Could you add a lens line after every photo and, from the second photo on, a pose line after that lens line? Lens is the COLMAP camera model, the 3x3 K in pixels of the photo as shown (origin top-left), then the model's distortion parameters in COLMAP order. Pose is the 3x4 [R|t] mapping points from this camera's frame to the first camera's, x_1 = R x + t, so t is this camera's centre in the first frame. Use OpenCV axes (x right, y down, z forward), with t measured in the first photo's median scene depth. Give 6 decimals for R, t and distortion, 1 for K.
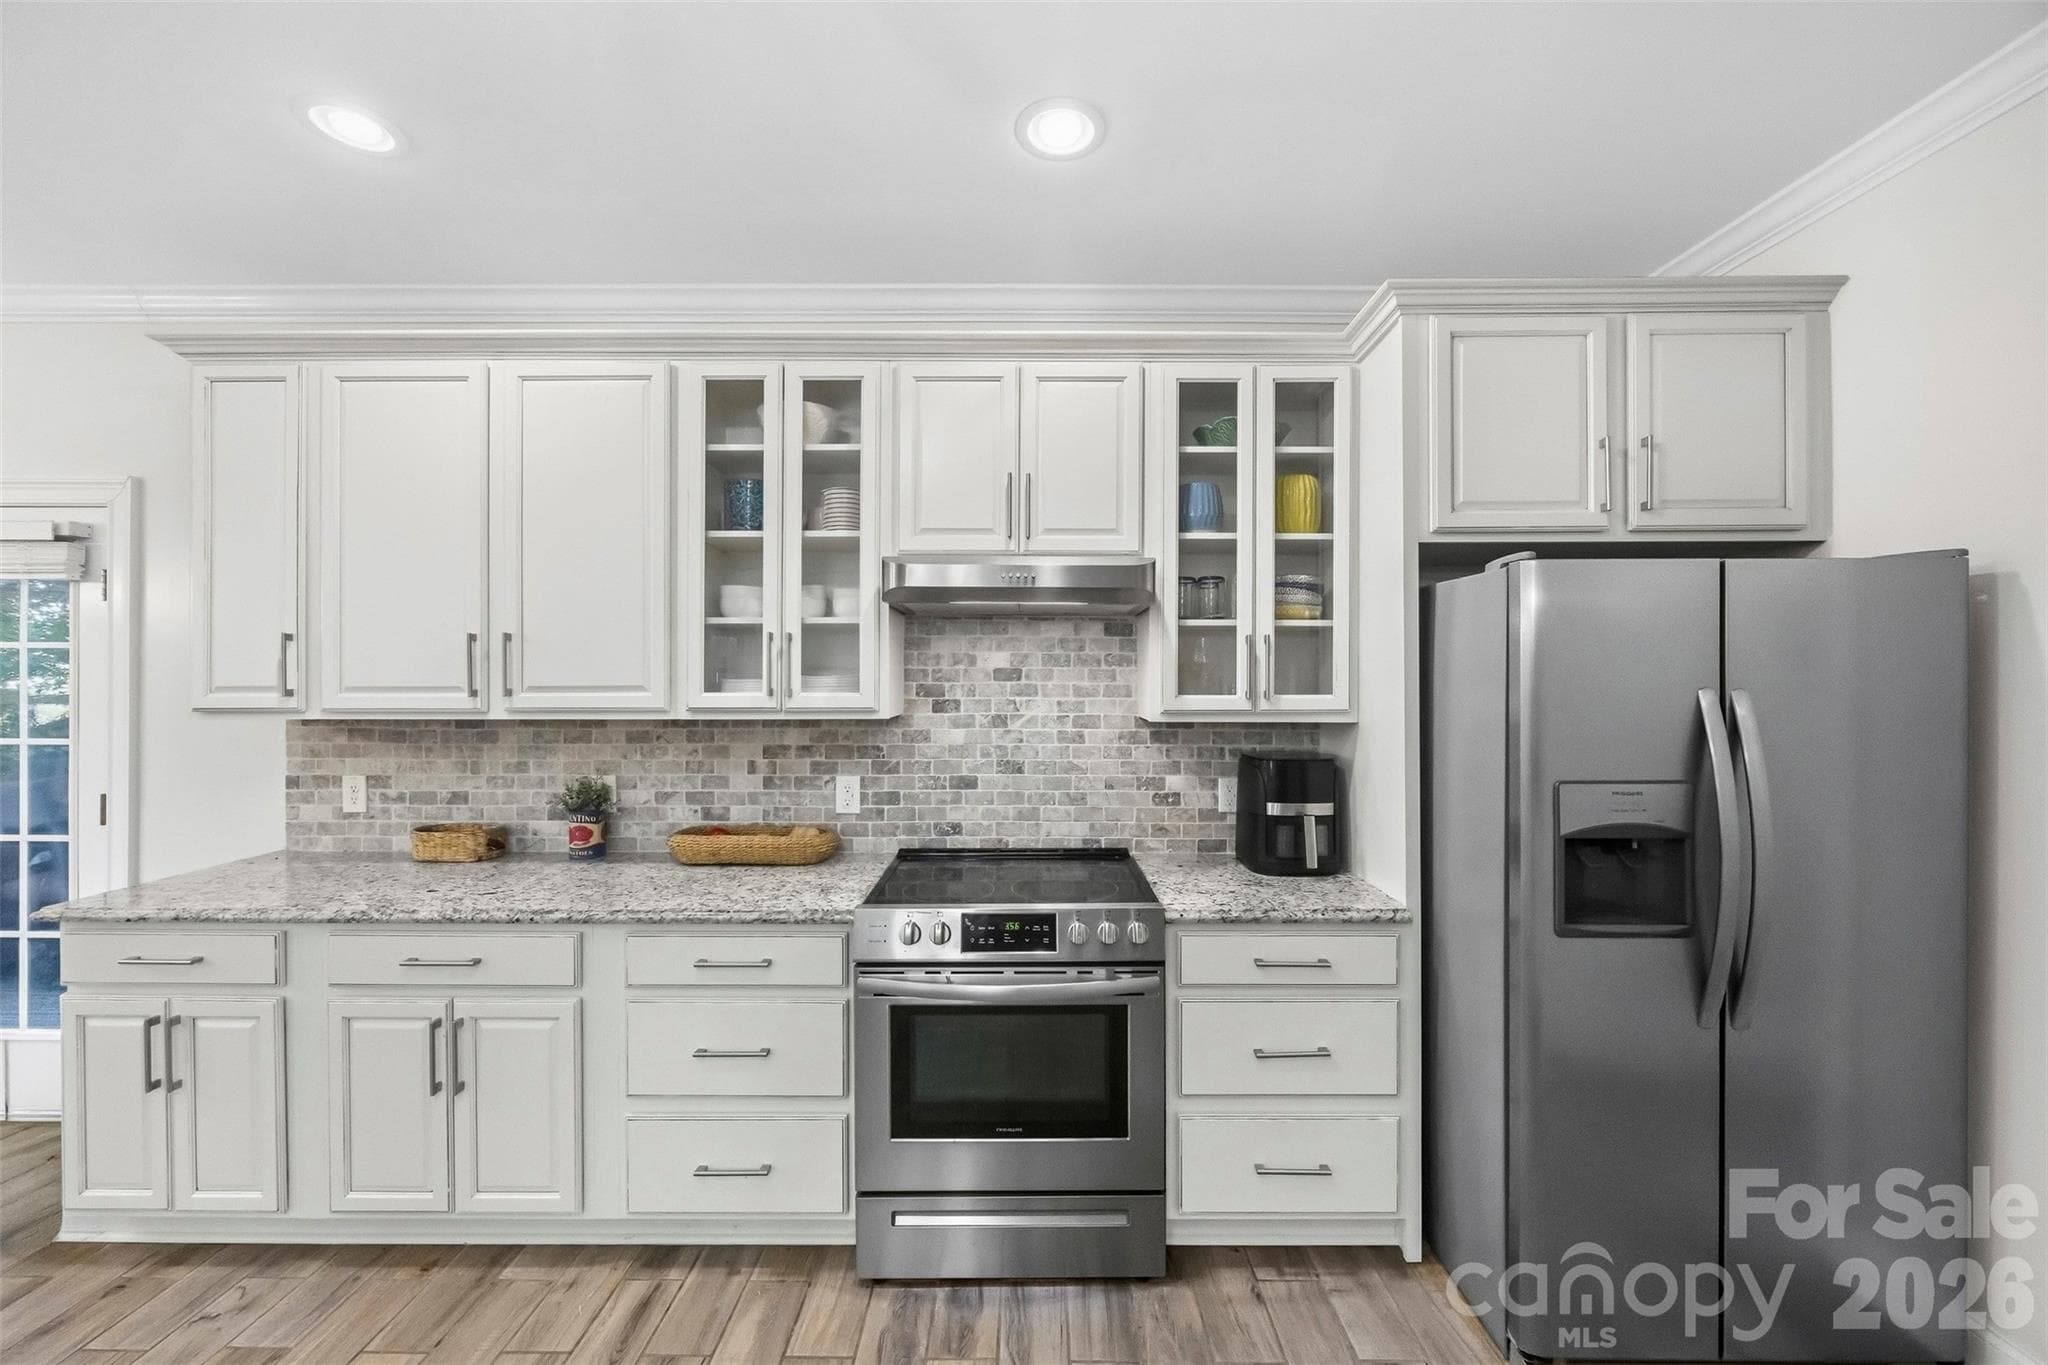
lens RADIAL K [[787.4, 0, 1029.8], [0, 787.4, 679.9], [0, 0, 1]] dist [-0.001740, -0.000195]
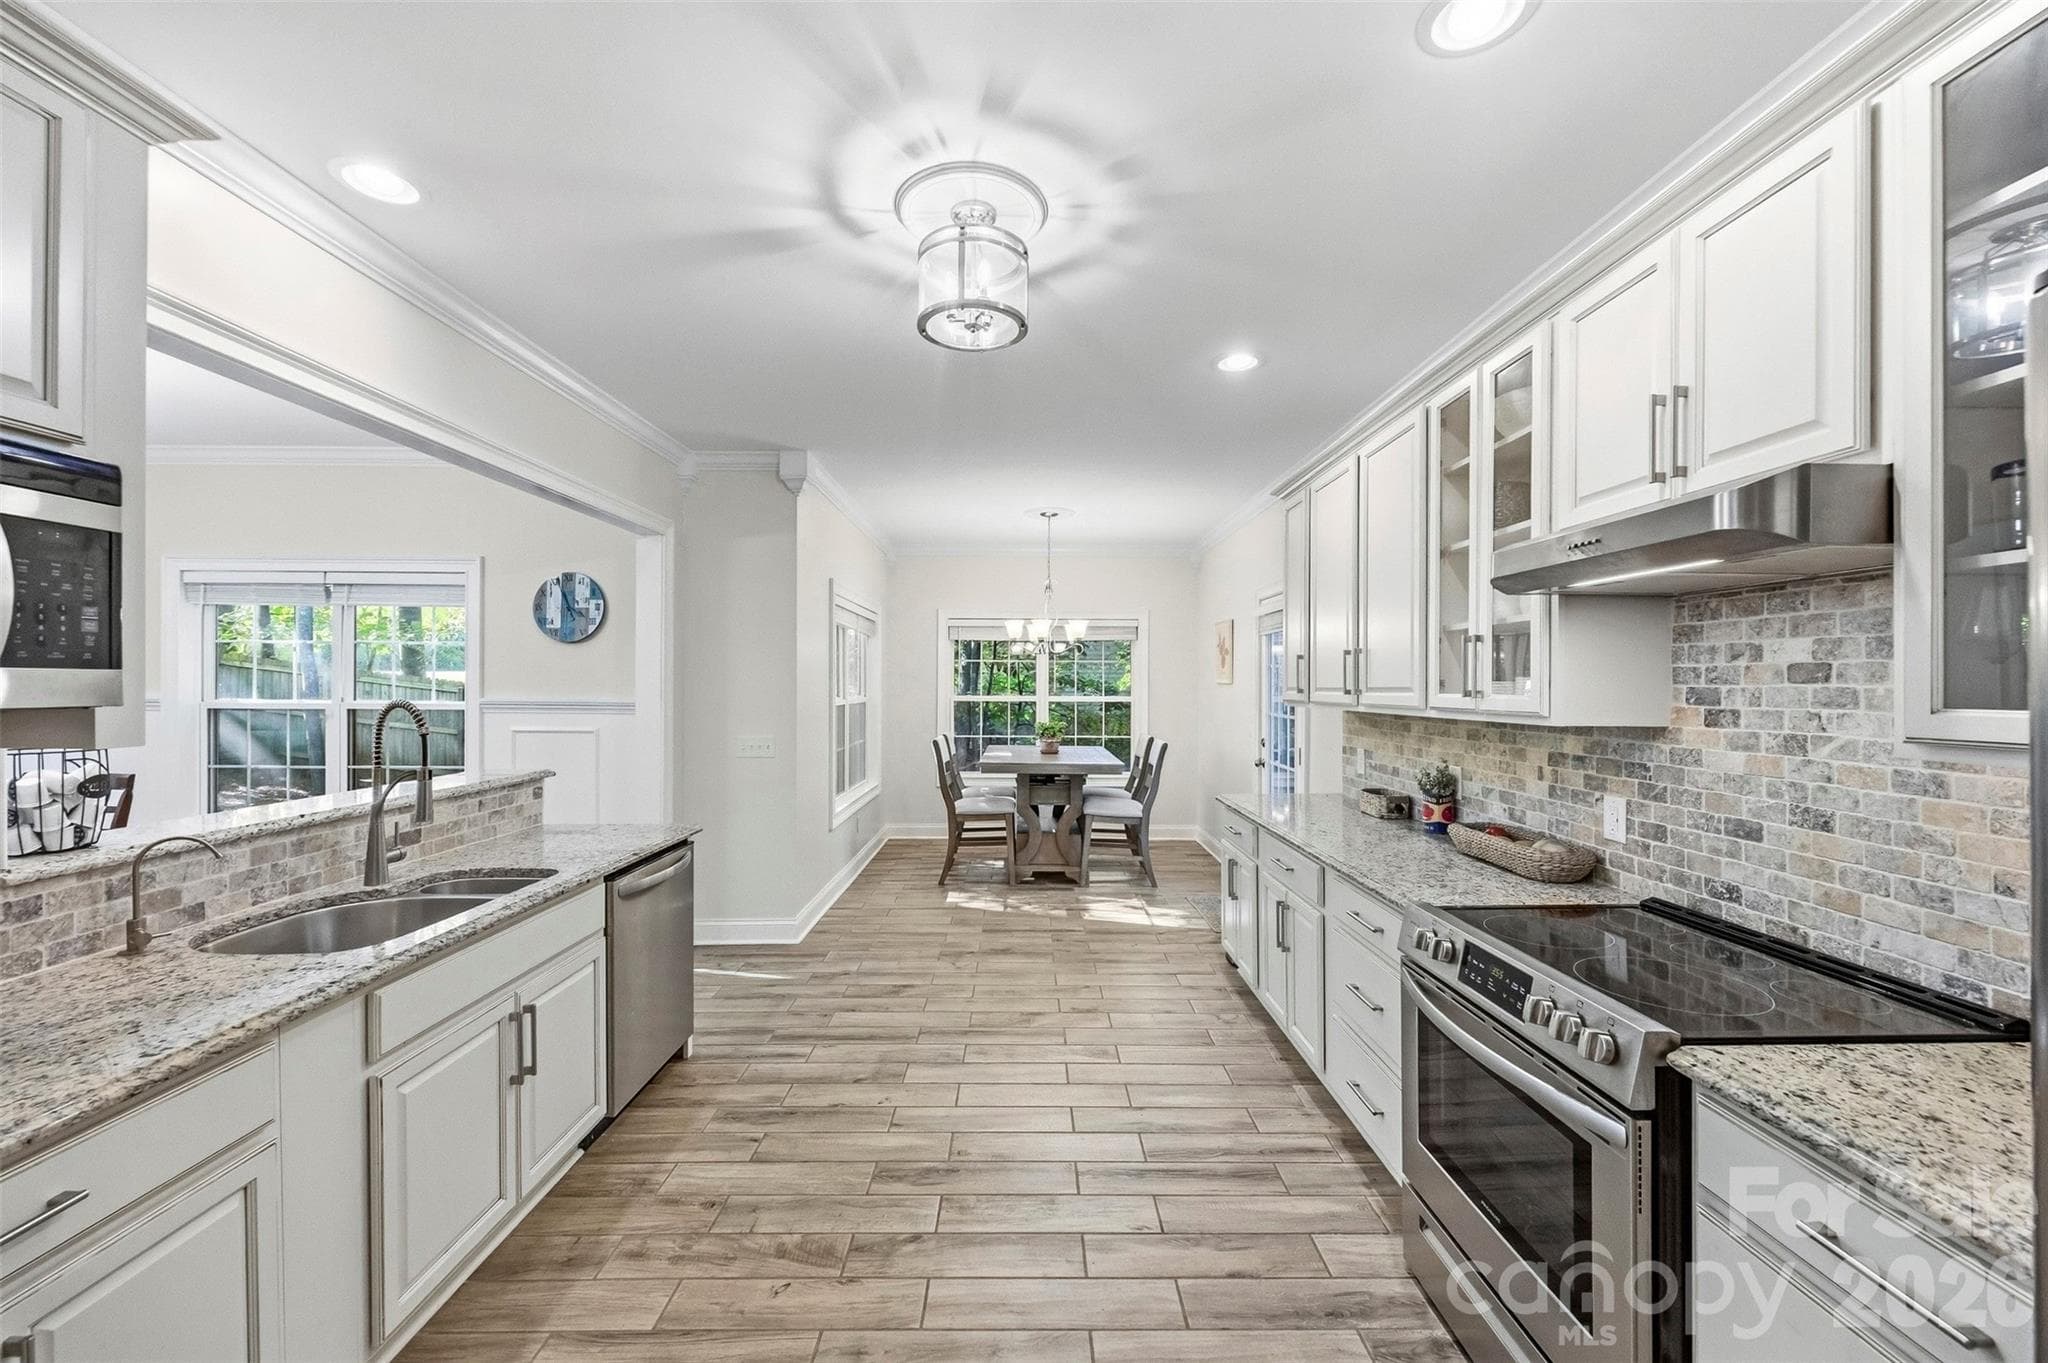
lens RADIAL K [[787.4, 0, 1029.8], [0, 787.4, 684.1], [0, 0, 1]] dist [-0.001740, -0.000195]
pose [[0.004223, -0.002575, -0.999988, 0.606323], [-0.004321, 0.999987, -0.002593, 0.006631], [0.999982, 0.004331, 0.004212, 0.369041]]
